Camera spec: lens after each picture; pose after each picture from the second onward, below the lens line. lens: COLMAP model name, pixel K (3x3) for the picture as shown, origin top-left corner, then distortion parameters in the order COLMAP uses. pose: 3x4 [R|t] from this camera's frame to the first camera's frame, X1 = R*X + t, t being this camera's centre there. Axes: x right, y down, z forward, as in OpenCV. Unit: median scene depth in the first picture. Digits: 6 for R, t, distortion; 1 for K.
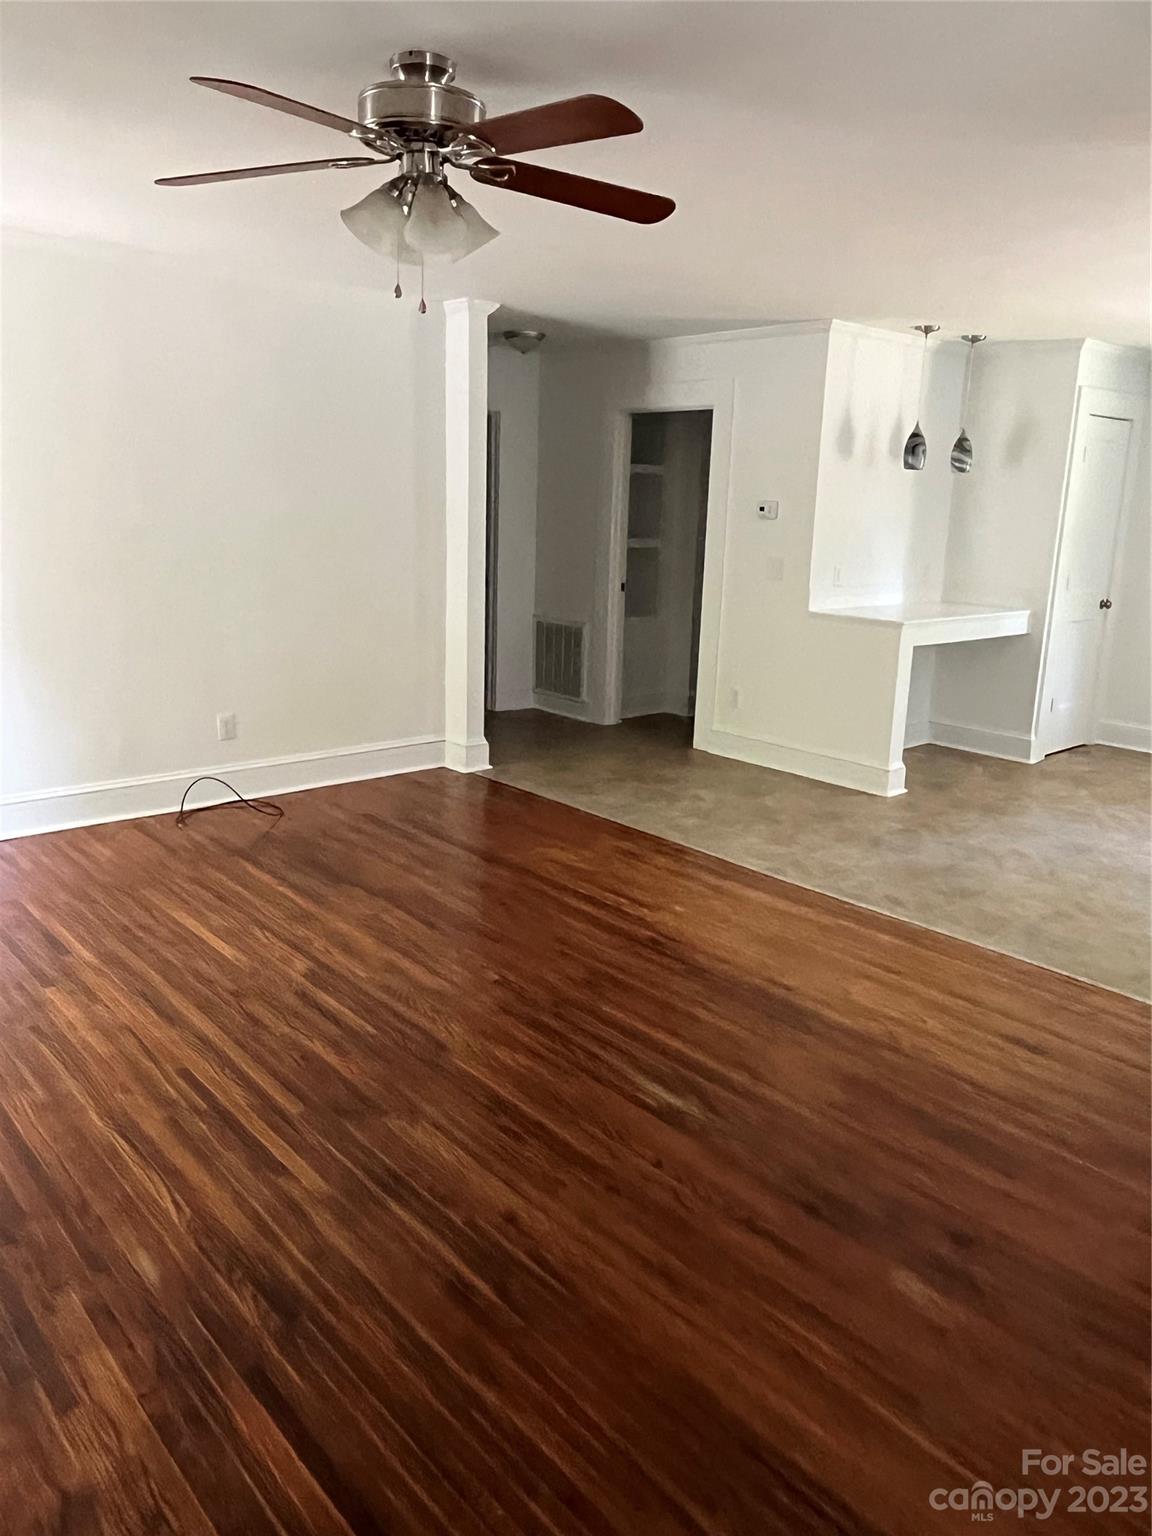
lens RADIAL K [[1099.4, 0, 582.1], [0, 1099.4, 772.2], [0, 0, 1]] dist [0.010127, -0.012502]
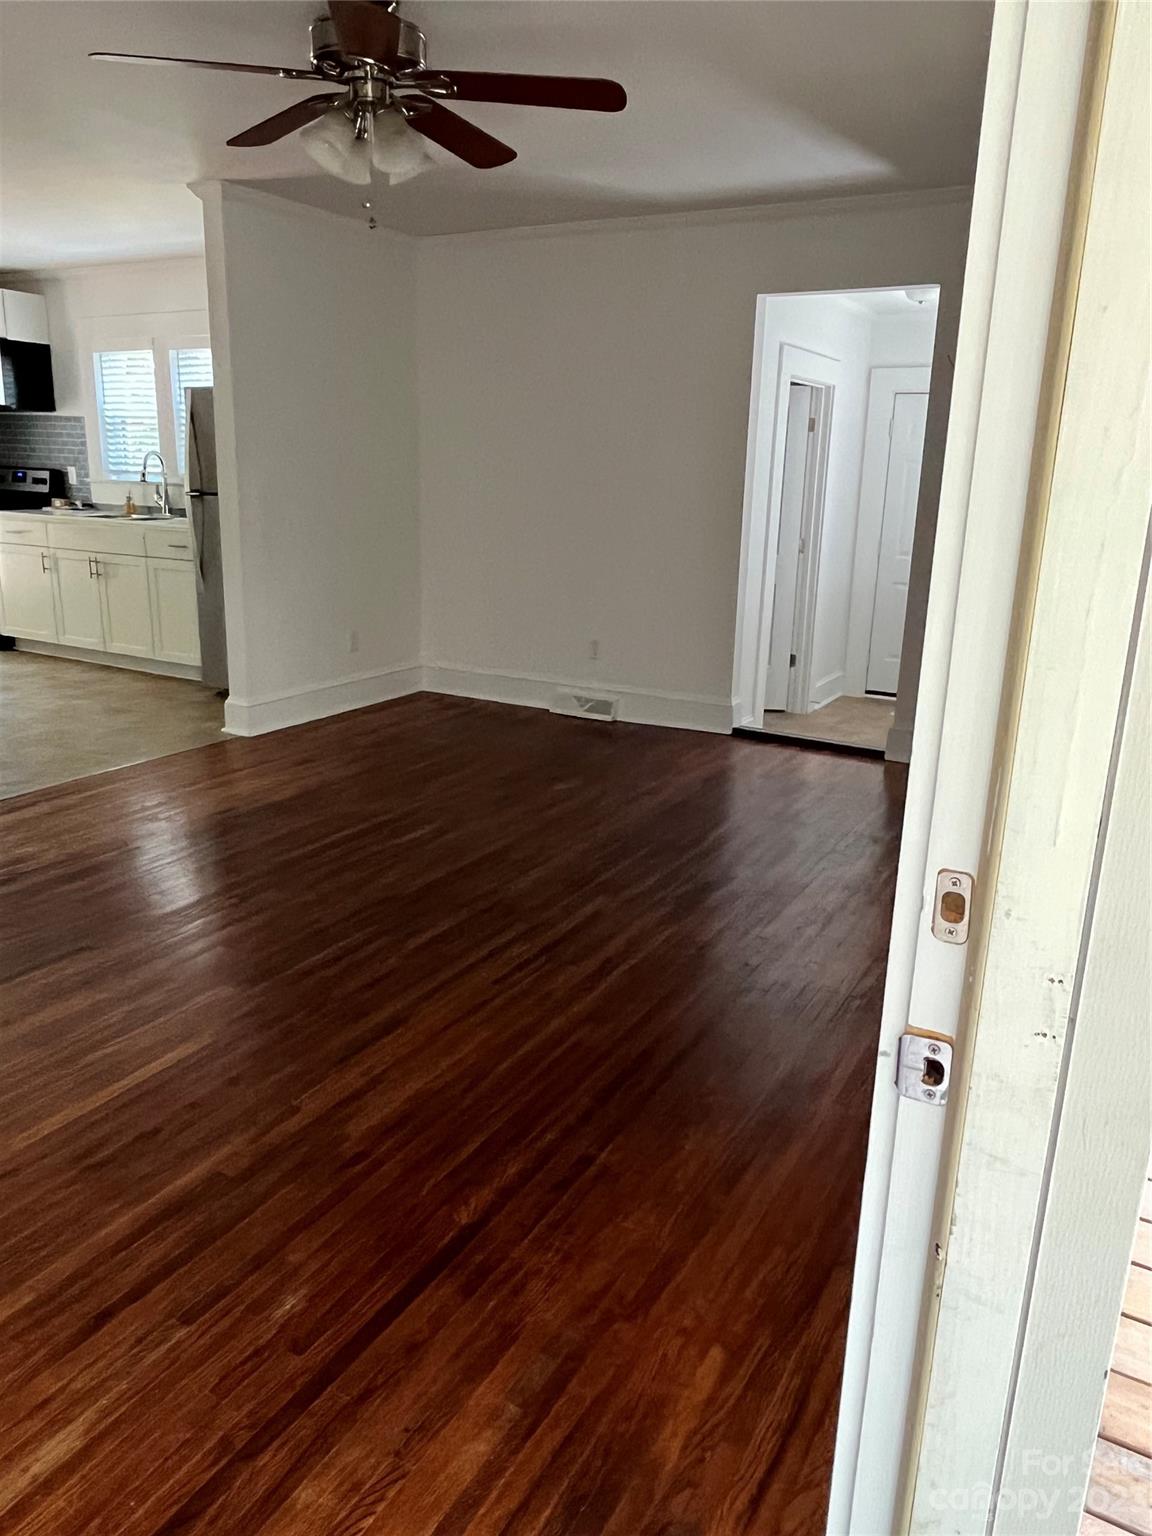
lens RADIAL K [[1099.4, 0, 583.9], [0, 1099.4, 768.2], [0, 0, 1]] dist [0.010127, -0.012502]
pose [[-0.337099, -0.288132, 0.896295, -1.123411], [0.190476, 0.911457, 0.364645, -0.236076], [-0.922000, 0.293644, -0.252369, 1.021372]]
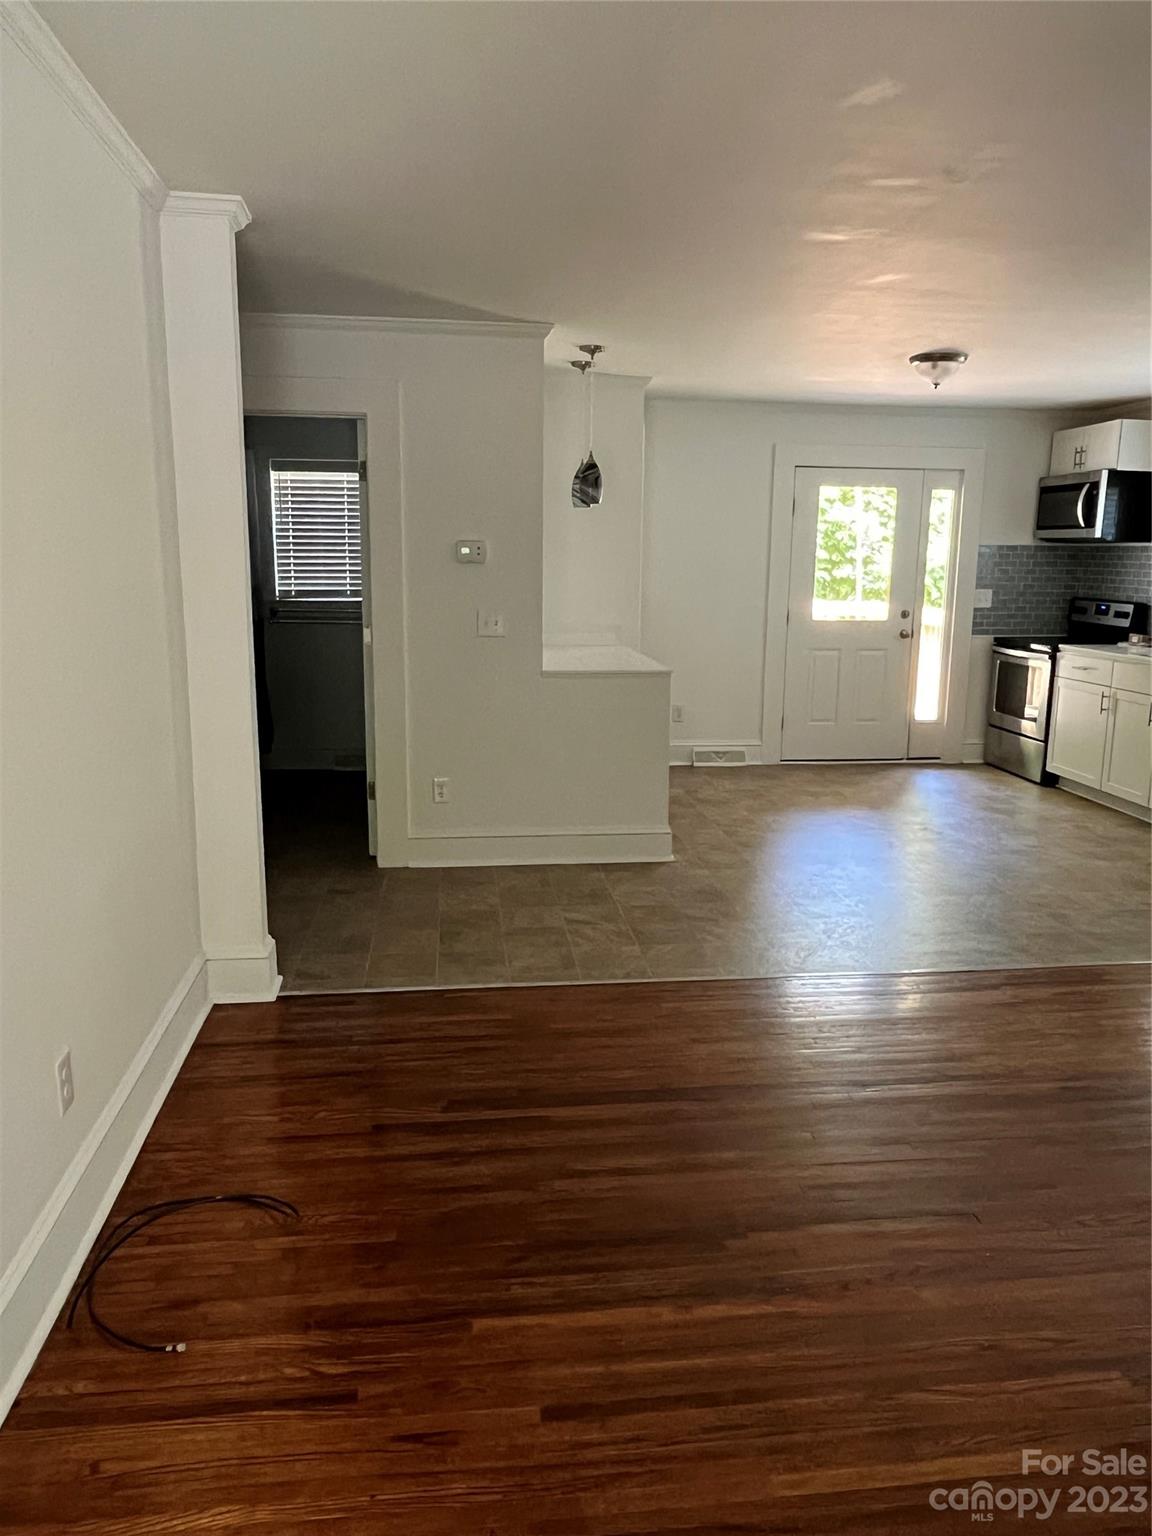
lens RADIAL K [[1099.4, 0, 574.6], [0, 1099.4, 768.0], [0, 0, 1]] dist [0.010127, -0.012502]
pose [[0.556217, -0.180090, 0.811289, -0.893548], [0.204662, 0.975854, 0.076305, -0.251926], [-0.805442, 0.123598, 0.579644, 0.960426]]
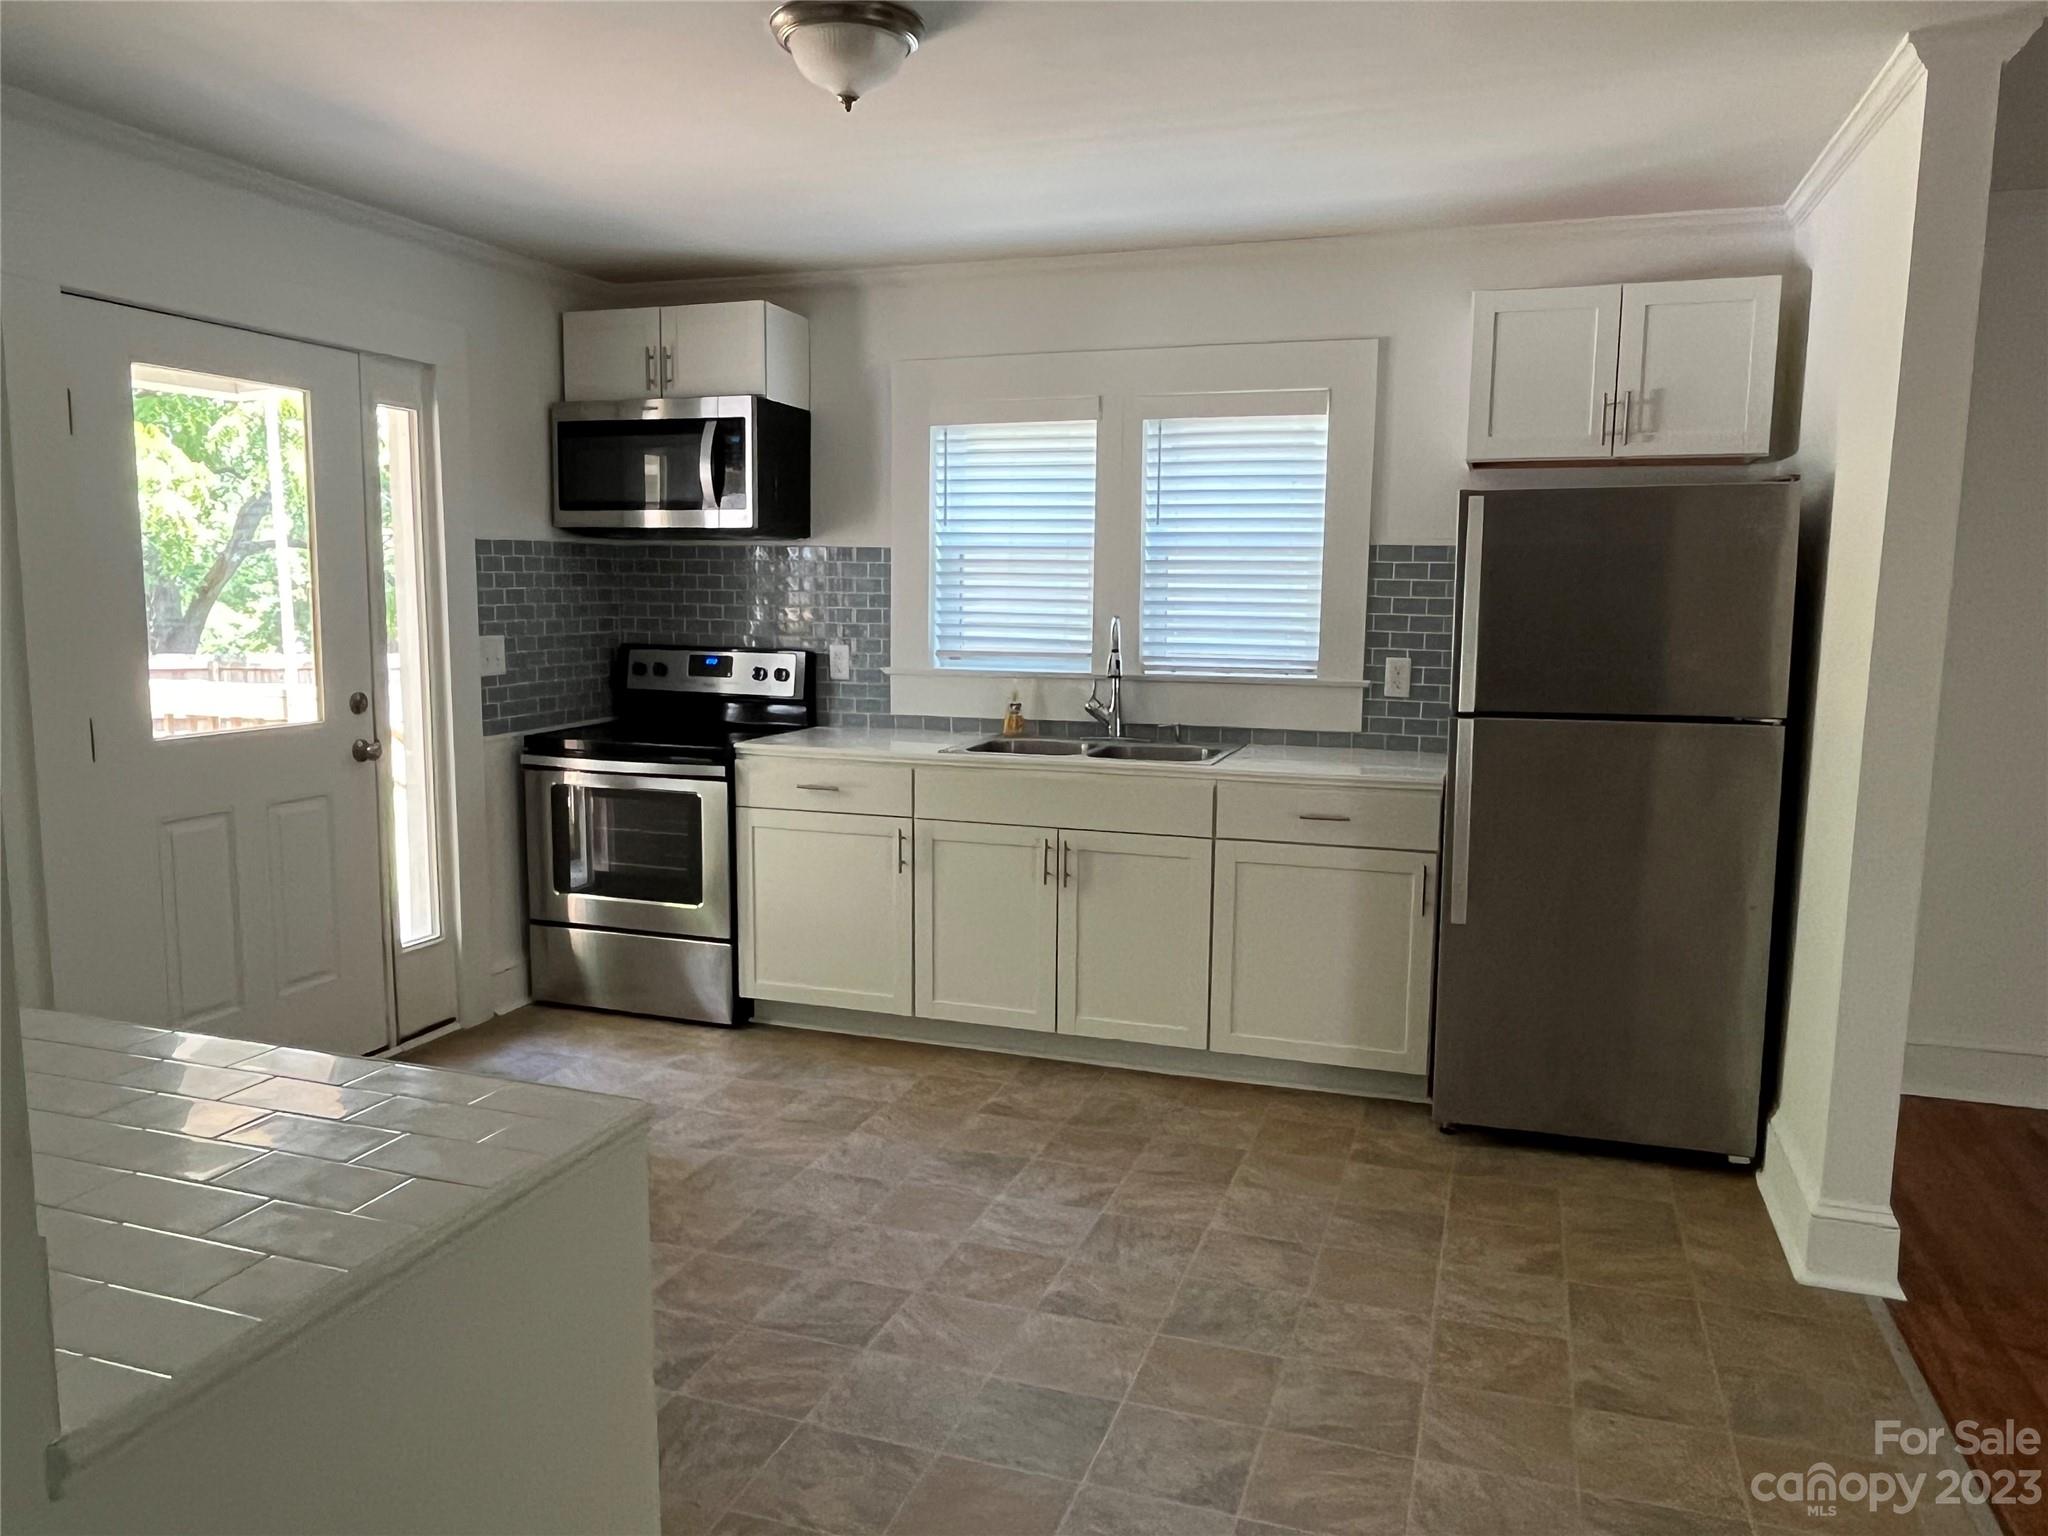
lens RADIAL K [[1465.9, 0, 1023.3], [0, 1465.9, 788.9], [0, 0, 1]] dist [0.010127, -0.012502]
pose [[-0.503615, -0.153754, 0.850136, 0.101674], [0.183894, 0.942407, 0.279380, -0.434538], [-0.844129, 0.297035, -0.446336, 1.844402]]
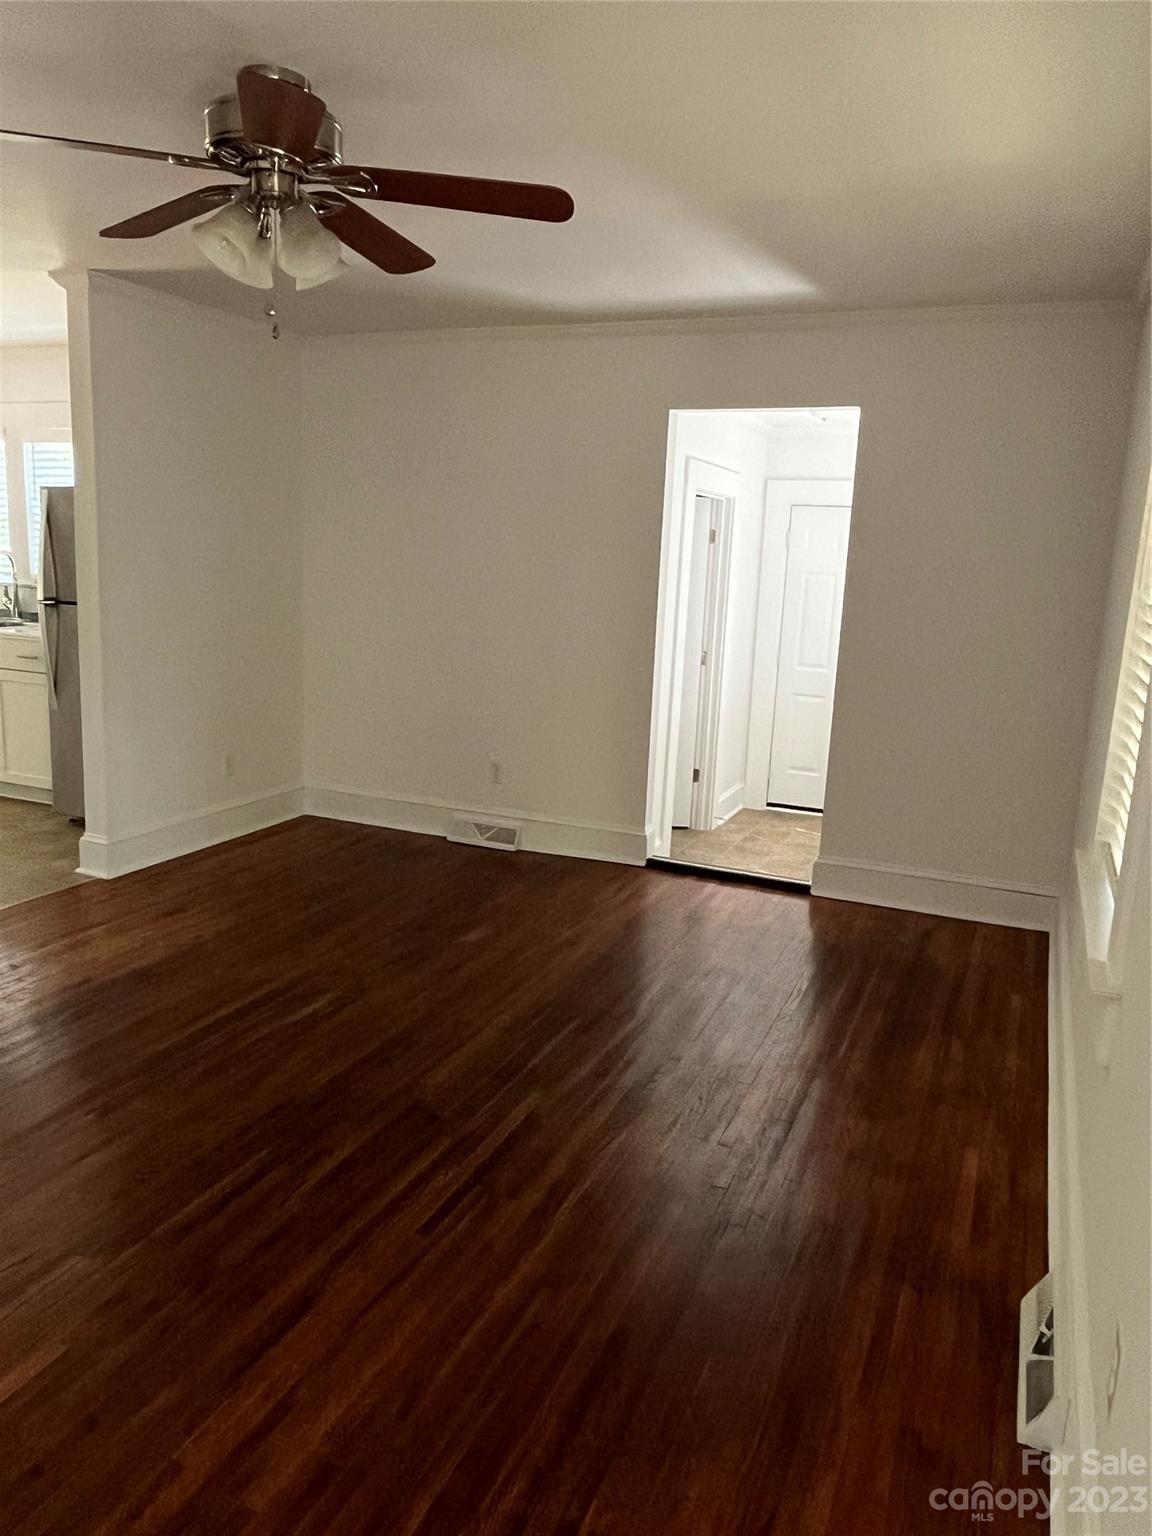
lens RADIAL K [[1099.4, 0, 570.6], [0, 1099.4, 767.7], [0, 0, 1]] dist [0.010127, -0.012502]
pose [[-0.435424, -0.220251, 0.872866, -0.962150], [0.160648, 0.935034, 0.316076, -0.272308], [-0.885775, 0.277851, -0.371754, 1.012600]]
